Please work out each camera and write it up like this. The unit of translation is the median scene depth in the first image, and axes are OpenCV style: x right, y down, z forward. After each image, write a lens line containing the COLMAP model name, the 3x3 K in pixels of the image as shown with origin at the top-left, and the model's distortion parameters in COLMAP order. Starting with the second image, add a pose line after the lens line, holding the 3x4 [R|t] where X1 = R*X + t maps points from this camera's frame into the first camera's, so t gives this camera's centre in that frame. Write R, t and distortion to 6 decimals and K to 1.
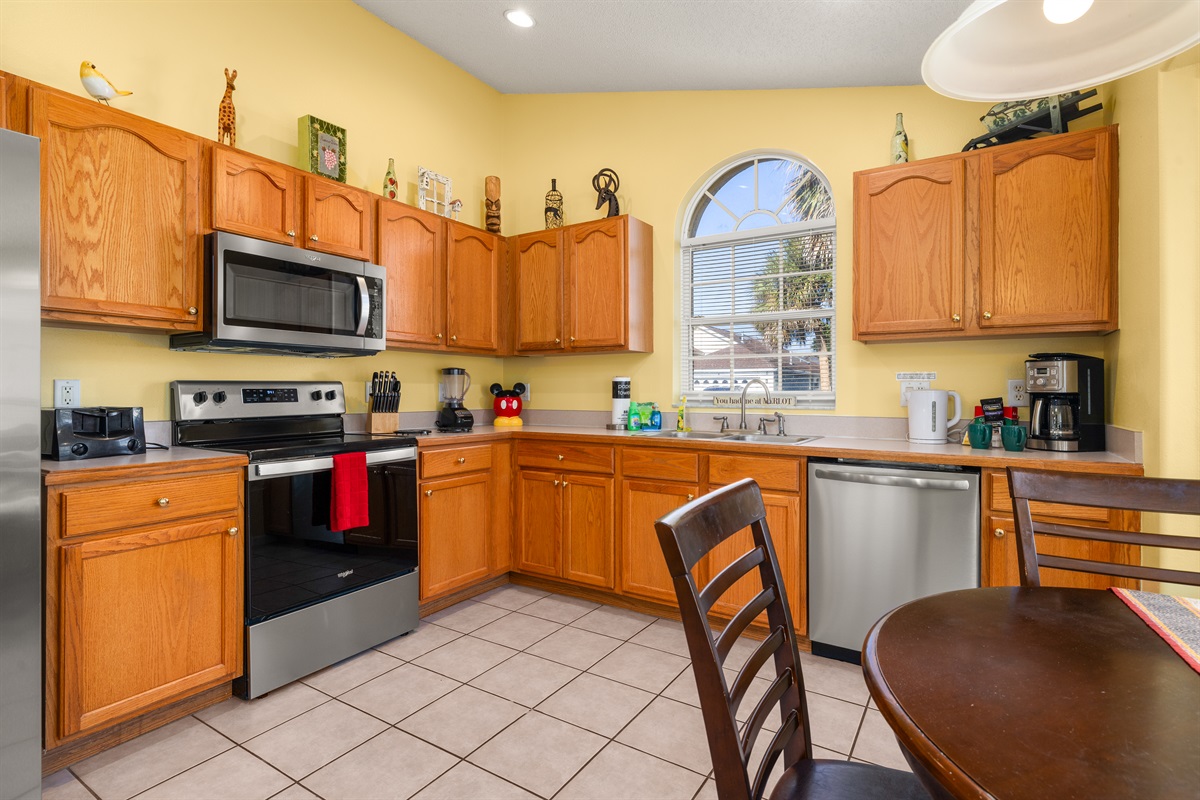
lens RADIAL K [[583.9, 0, 600.1], [0, 583.9, 388.8], [0, 0, 1]] dist [-0.004605, 0.001558]
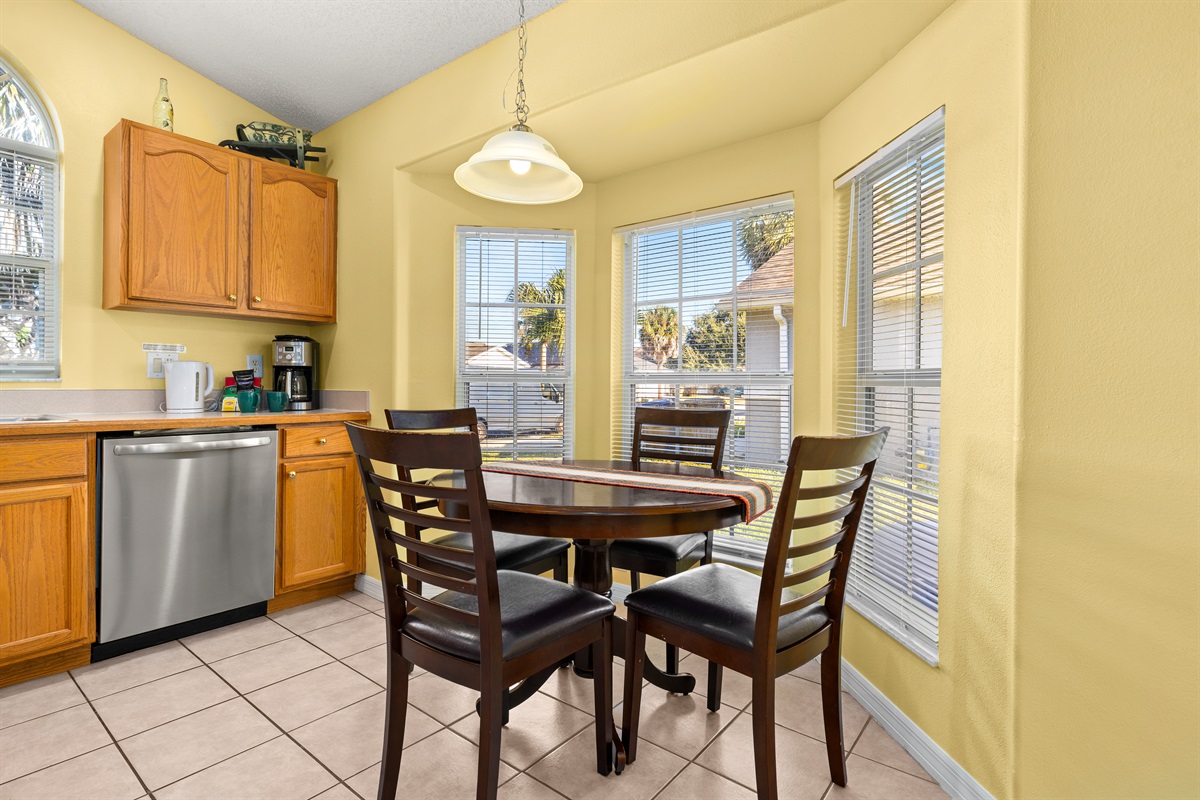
lens RADIAL K [[583.9, 0, 597.7], [0, 583.9, 386.0], [0, 0, 1]] dist [-0.004605, 0.001558]
pose [[0.109539, -0.004908, 0.993970, -0.391835], [-0.008647, 0.999945, 0.005890, 0.033432], [-0.993945, -0.009240, 0.109491, 0.162800]]
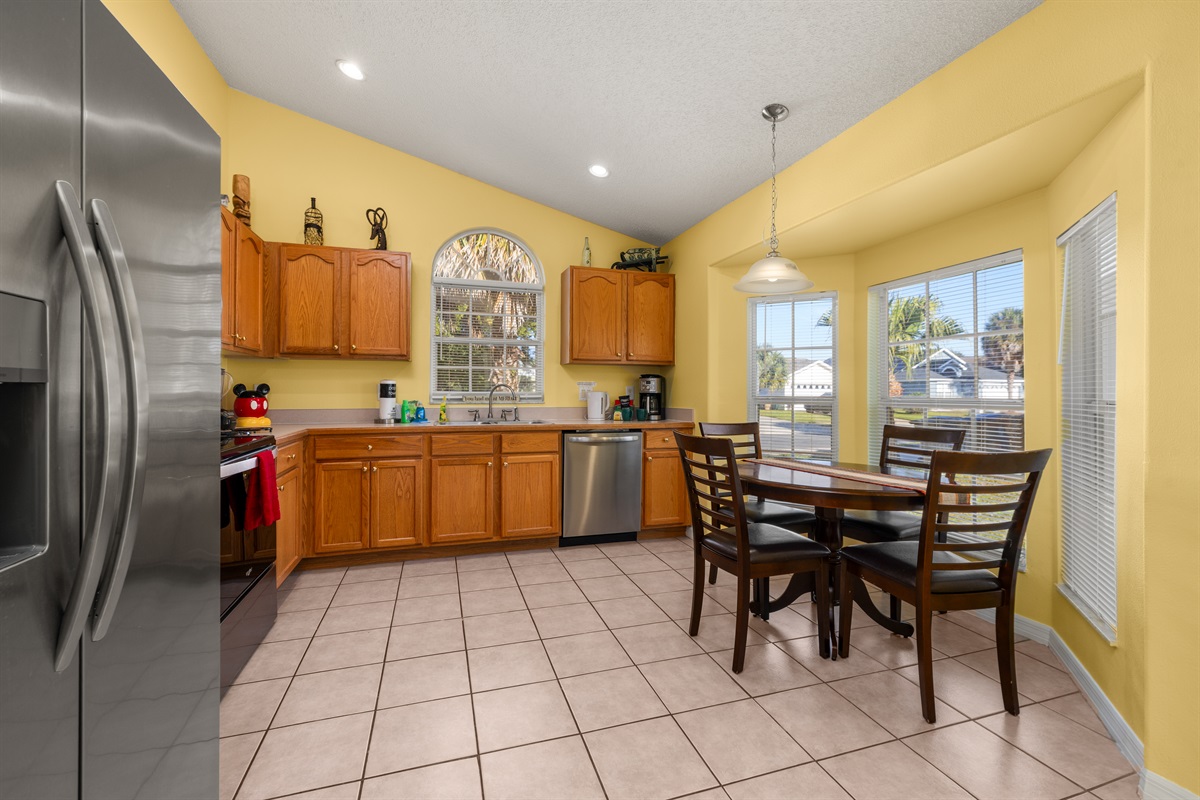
lens RADIAL K [[500.6, 0, 599.2], [0, 500.6, 391.4], [0, 0, 1]] dist [0.000713, -0.000014]
pose [[0.640443, 0.003541, 0.767997, -0.656324], [-0.003138, 0.999993, -0.001994, 0.004873], [-0.767999, -0.001133, 0.640450, -0.018827]]
